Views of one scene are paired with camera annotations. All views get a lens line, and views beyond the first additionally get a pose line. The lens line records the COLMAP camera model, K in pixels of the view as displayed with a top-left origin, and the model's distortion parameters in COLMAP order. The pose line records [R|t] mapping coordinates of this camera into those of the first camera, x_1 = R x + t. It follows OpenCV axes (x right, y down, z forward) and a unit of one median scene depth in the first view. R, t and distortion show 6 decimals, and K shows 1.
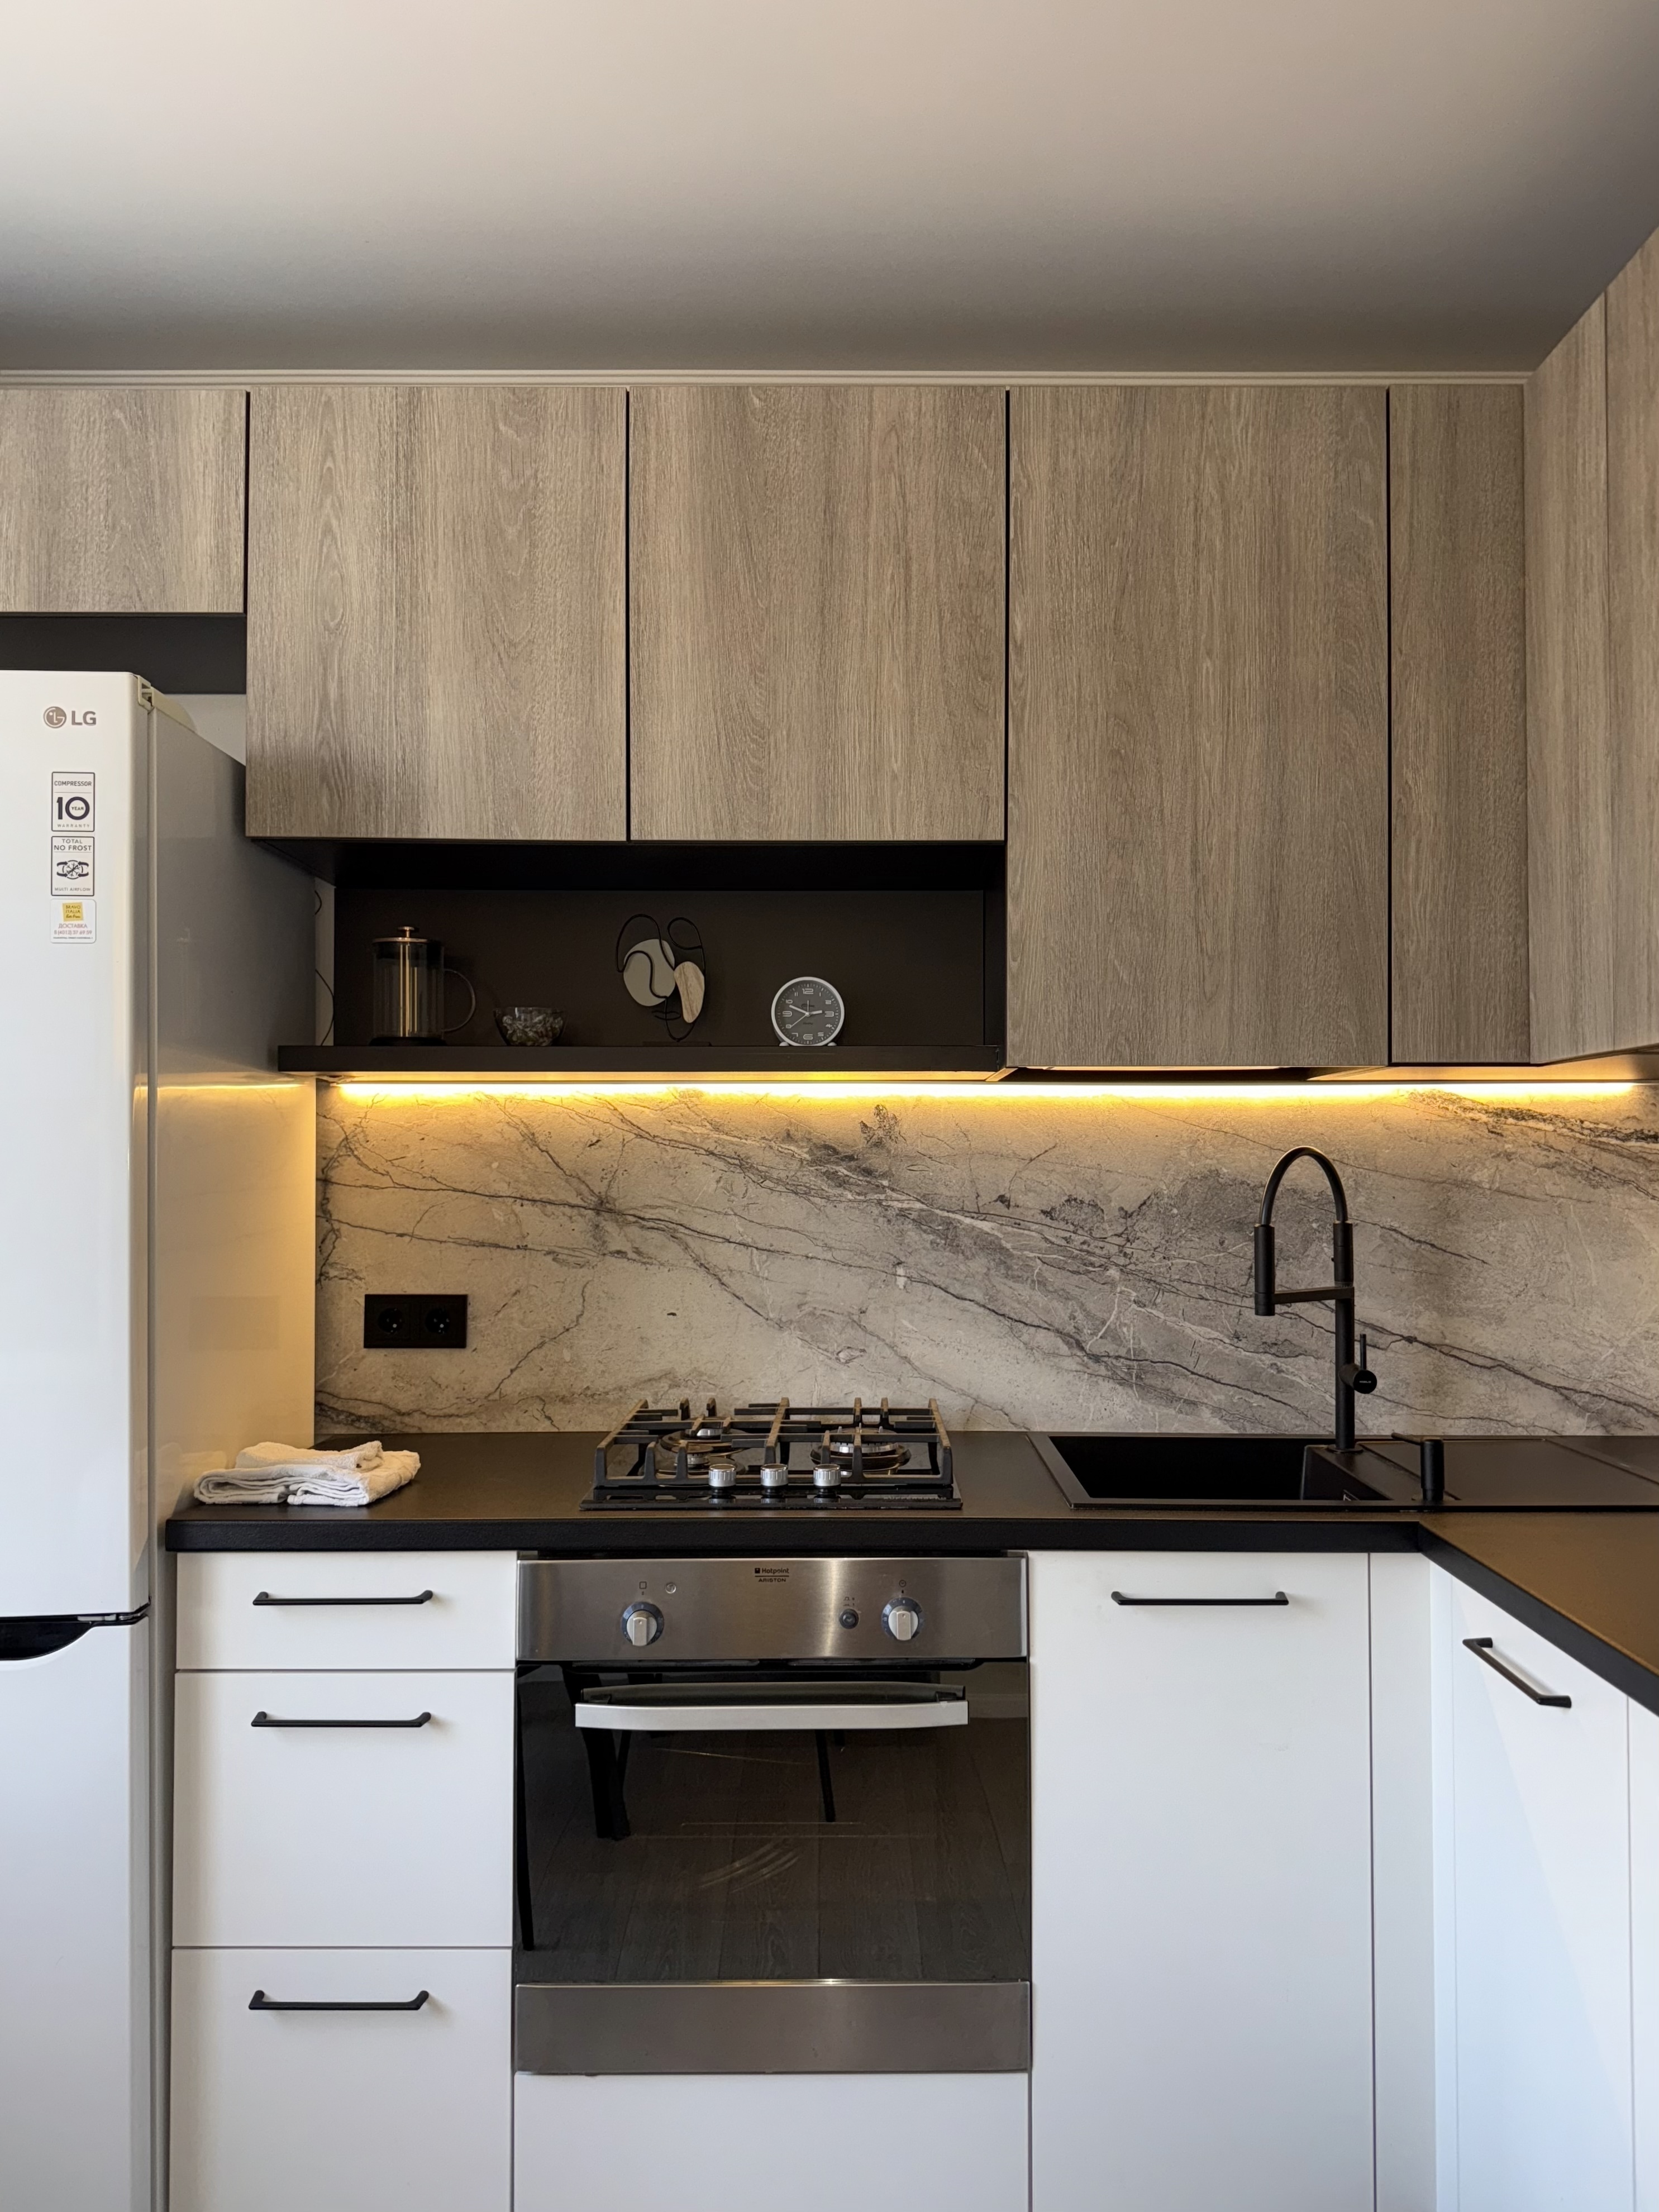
lens RADIAL K [[1562.5, 0, 829.3], [0, 1562.5, 1126.9], [0, 0, 1]] dist [0.175345, -0.379725]
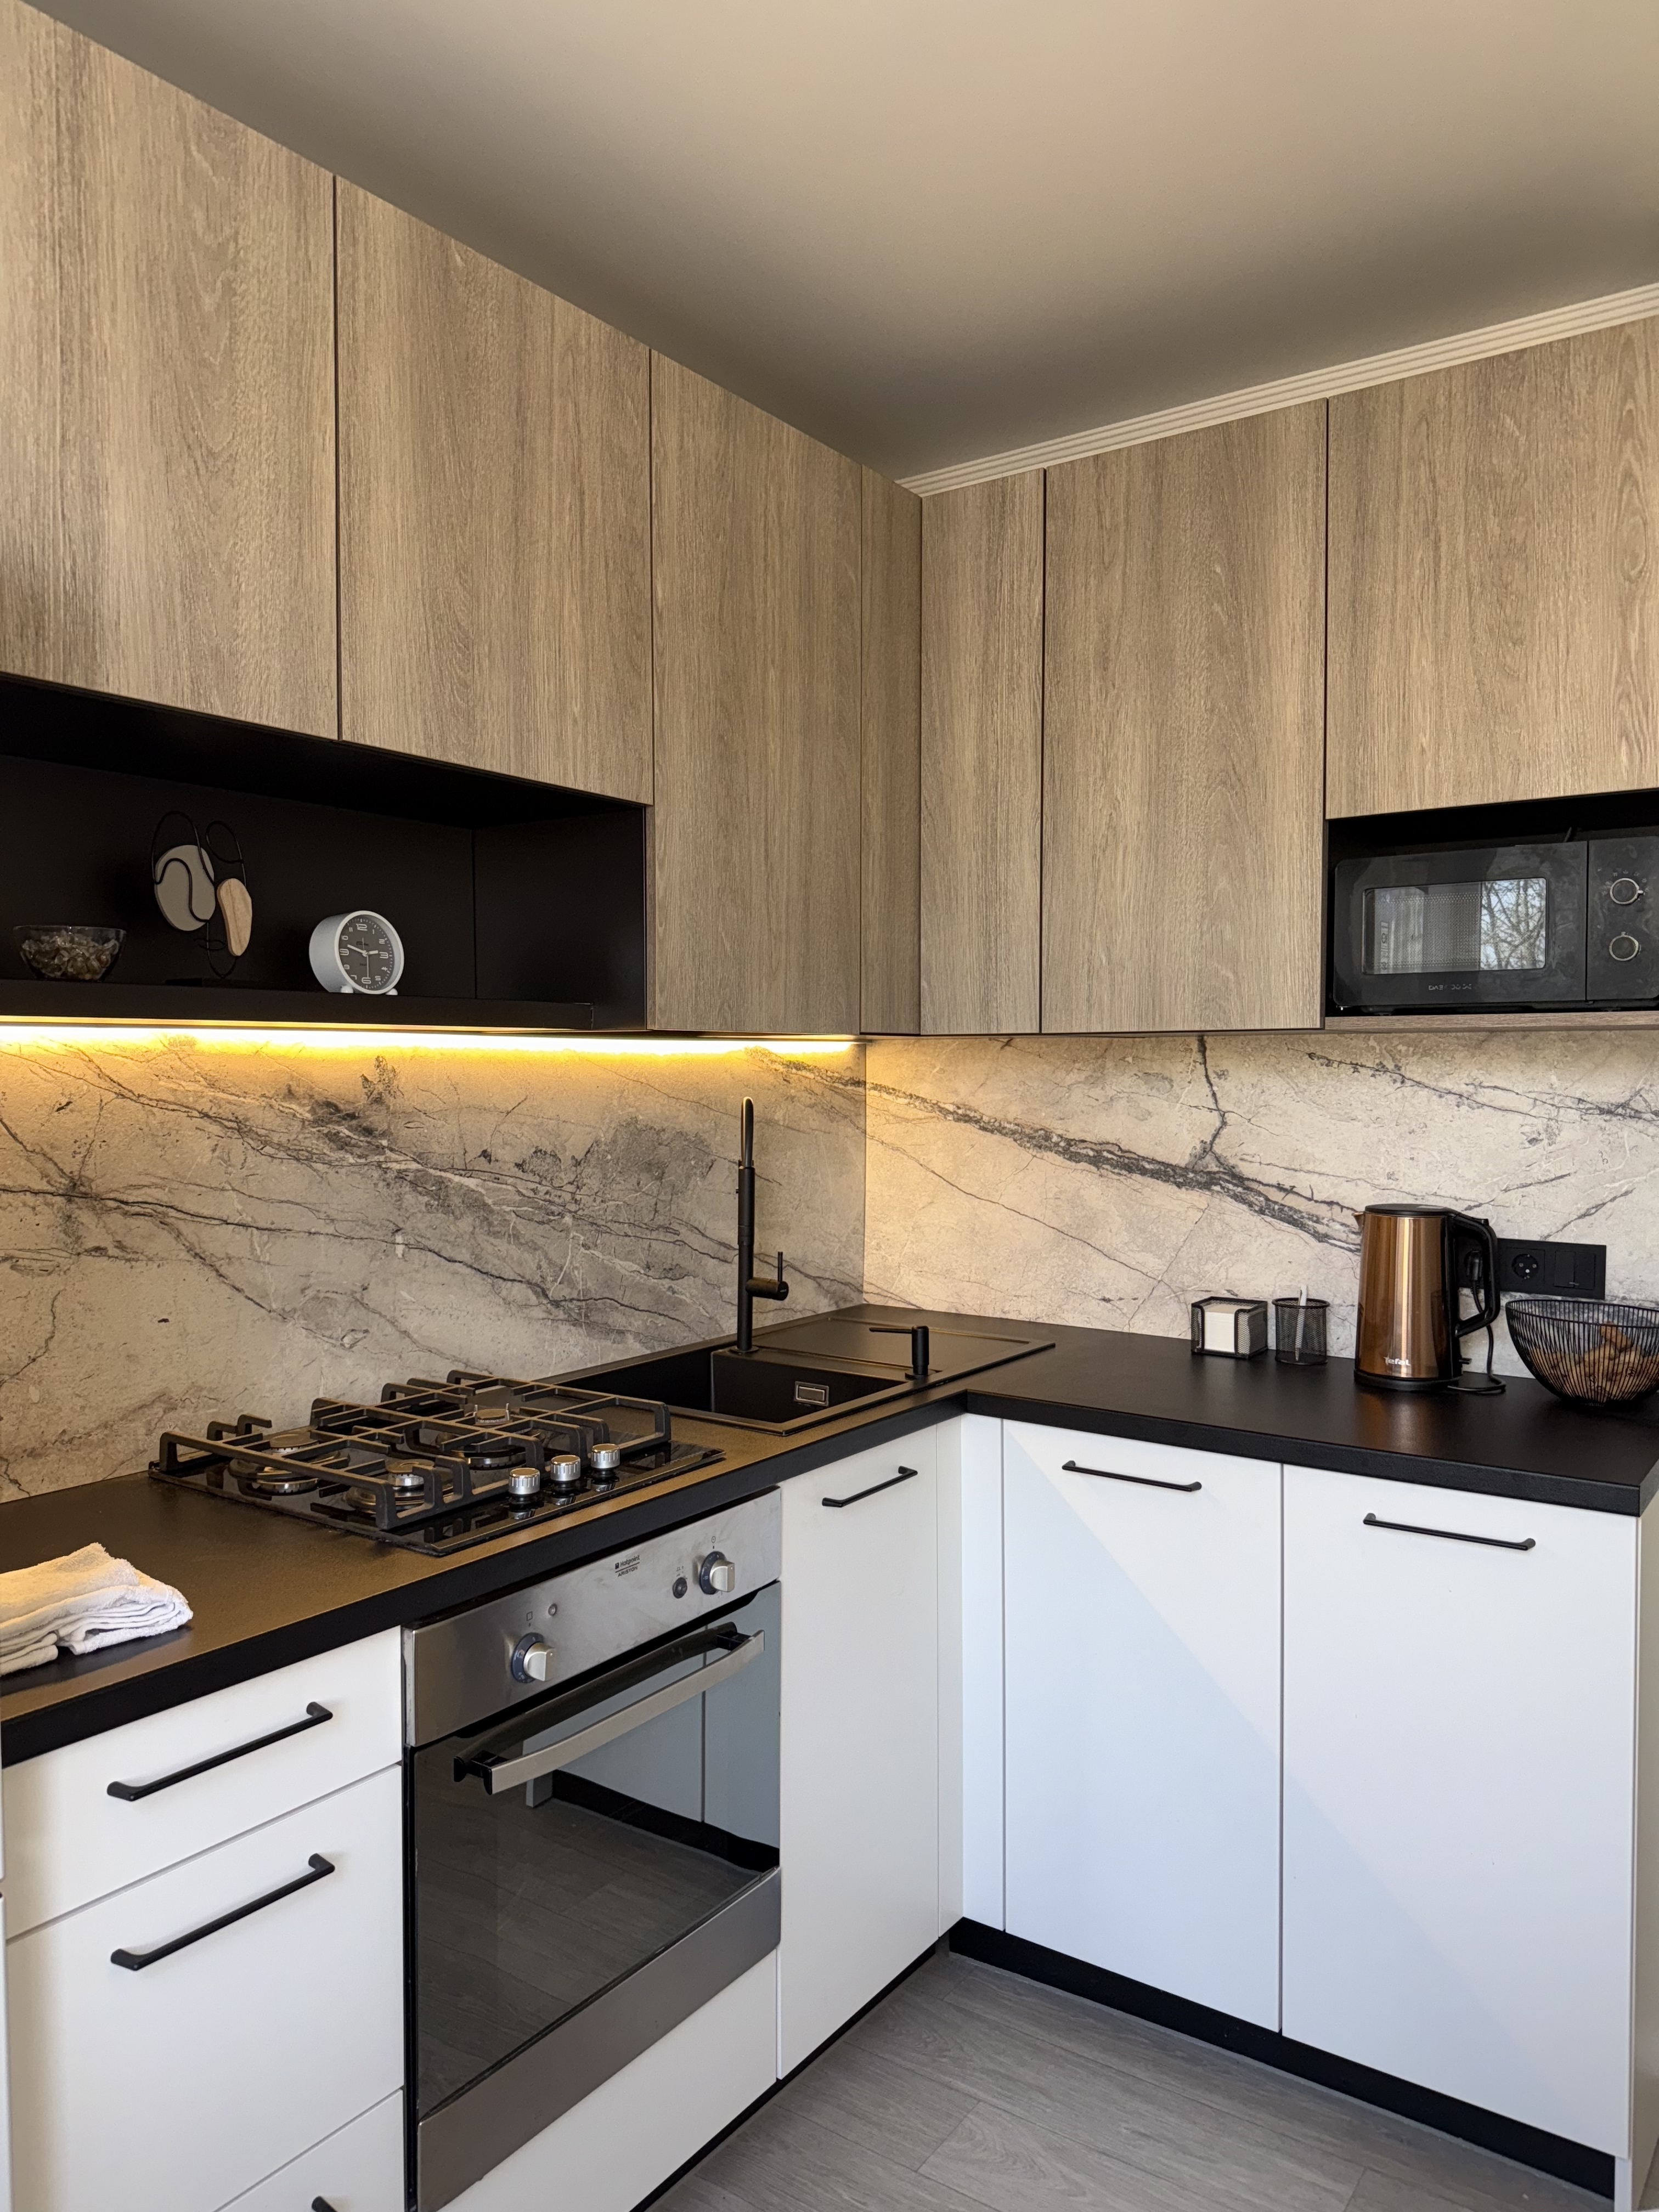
lens RADIAL K [[1554.1, 0, 823.1], [0, 1554.1, 1109.6], [0, 0, 1]] dist [0.162502, -0.370175]
pose [[0.567090, -0.026345, 0.823234, -0.568444], [-0.020342, 0.998735, 0.045974, -0.030147], [-0.823404, -0.042818, 0.565837, 0.284066]]
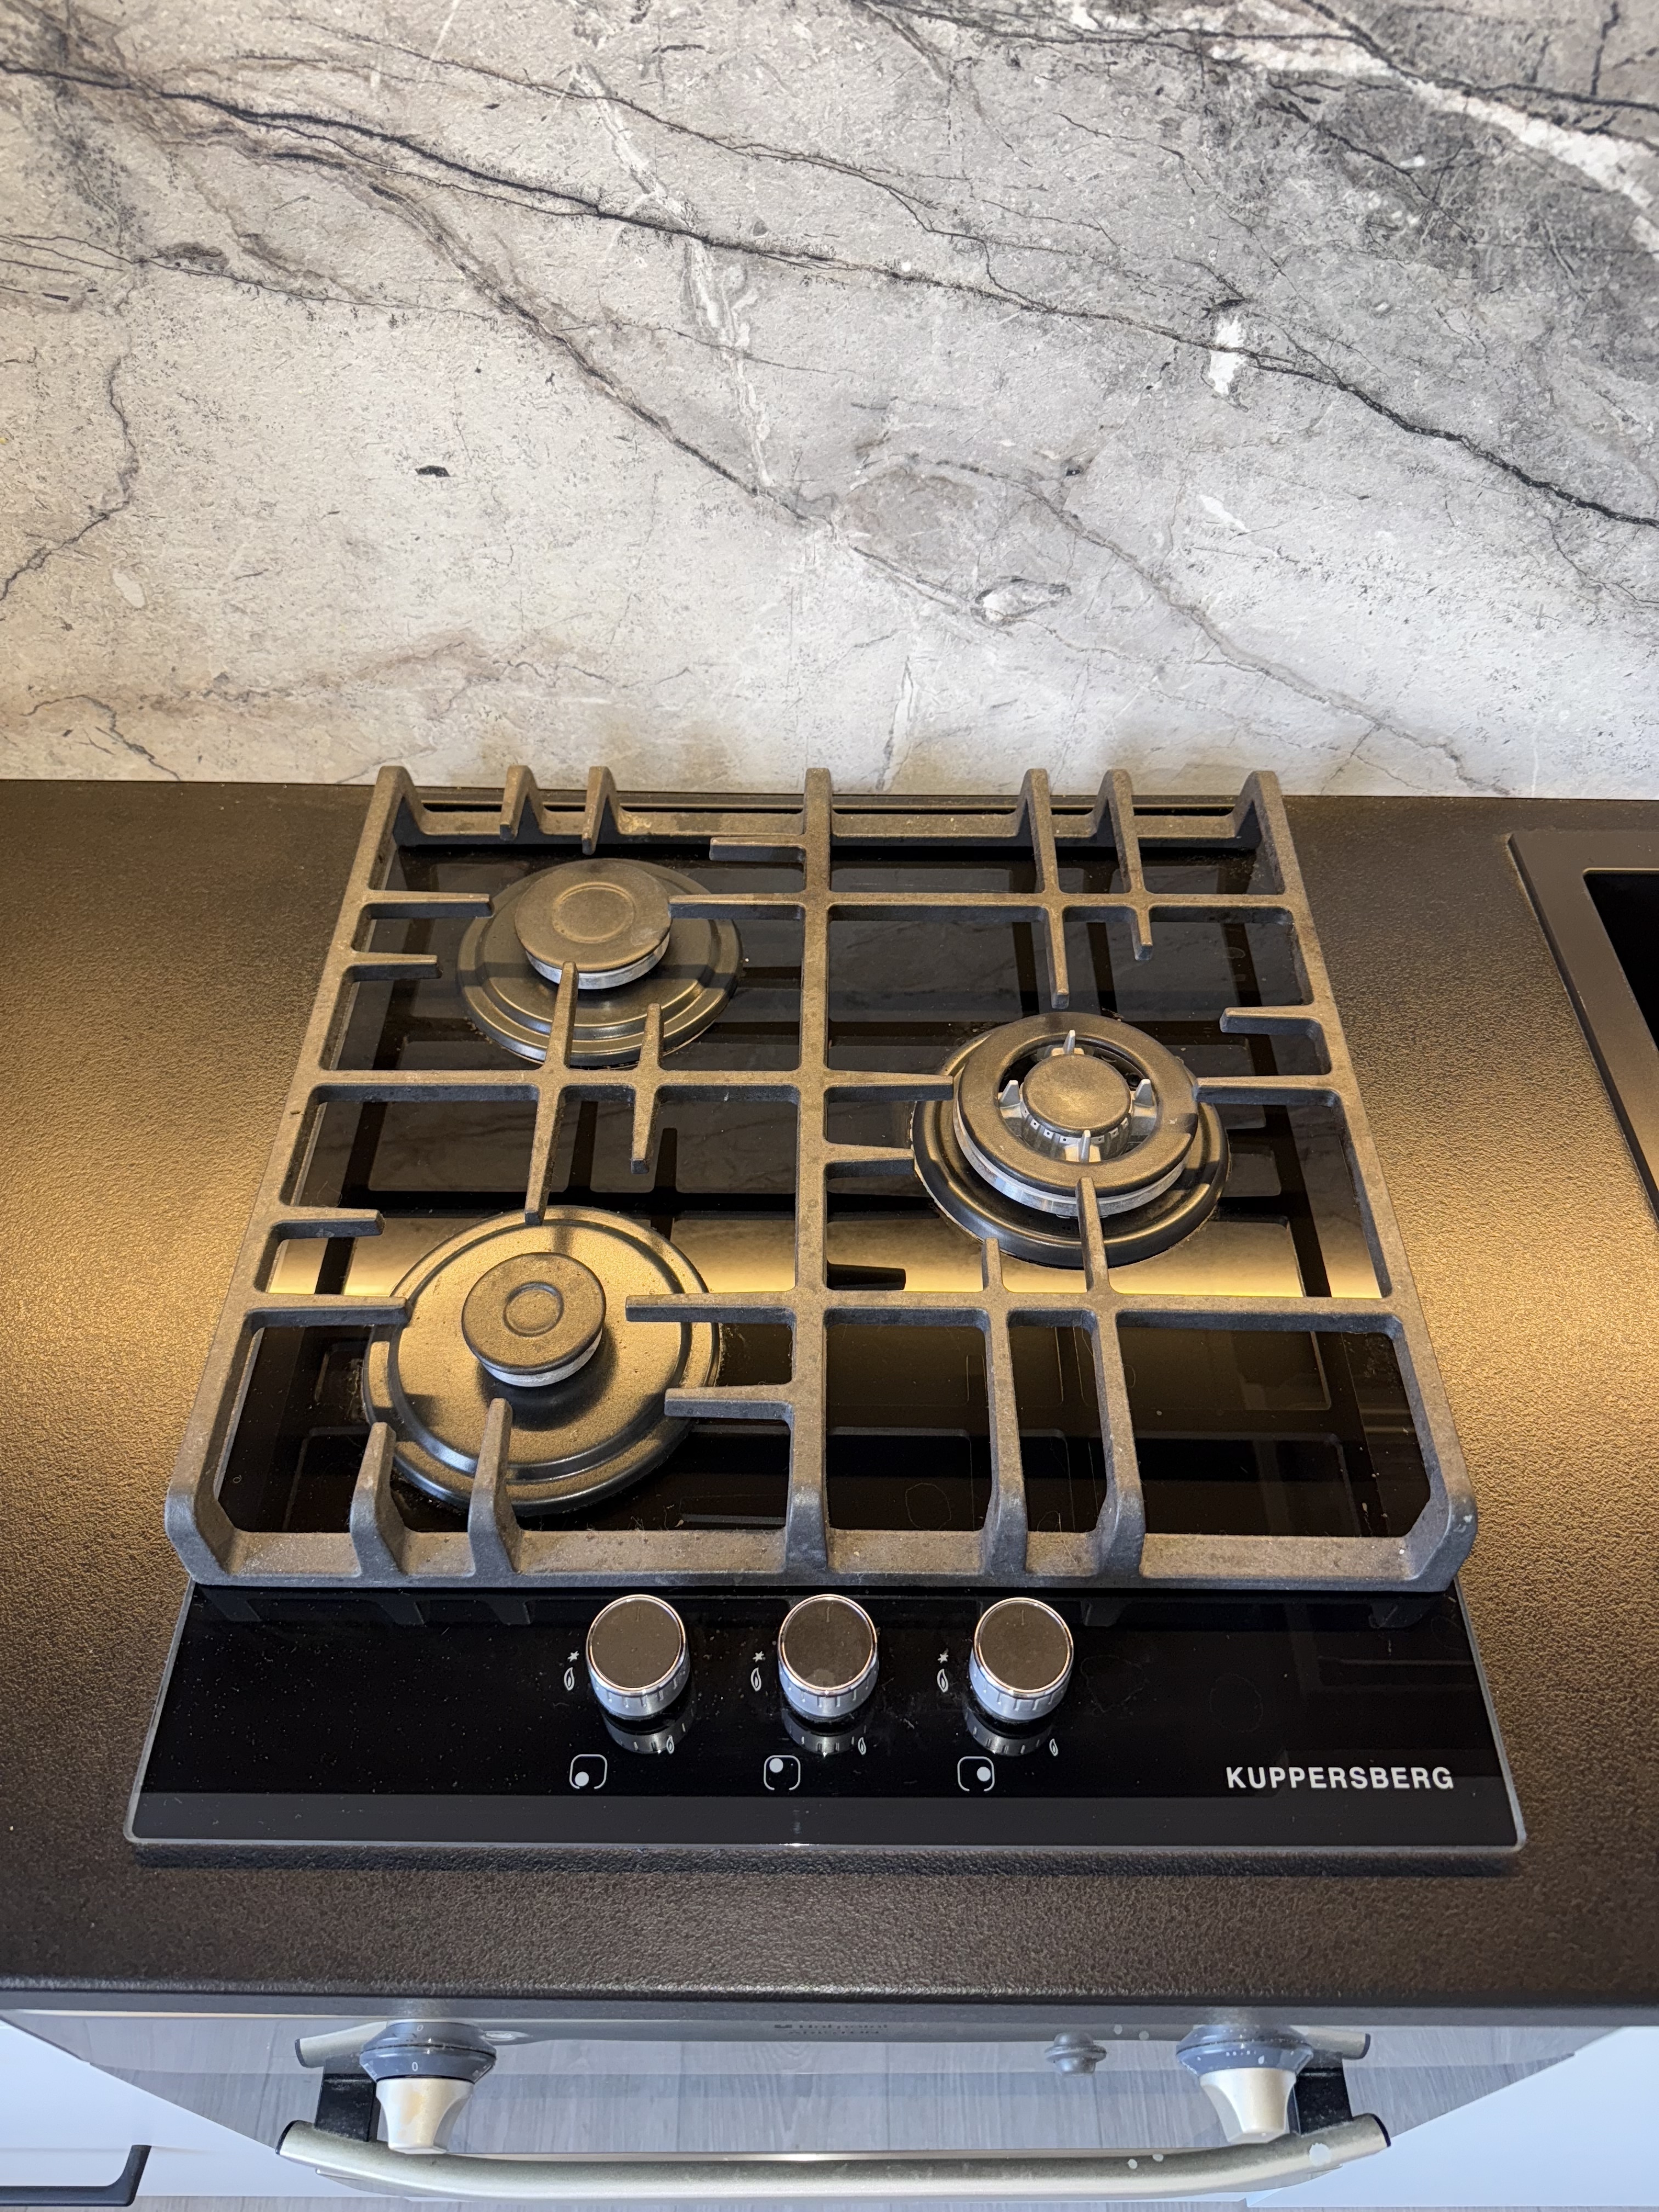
lens RADIAL K [[1587.1, 0, 823.3], [0, 1587.1, 1110.4], [0, 0, 1]] dist [-0.000991, -0.009208]
pose [[0.999957, -0.005454, 0.007451, -0.029310], [-0.002485, 0.618230, 0.785993, -0.043086], [-0.008893, -0.785978, 0.618190, 0.723241]]
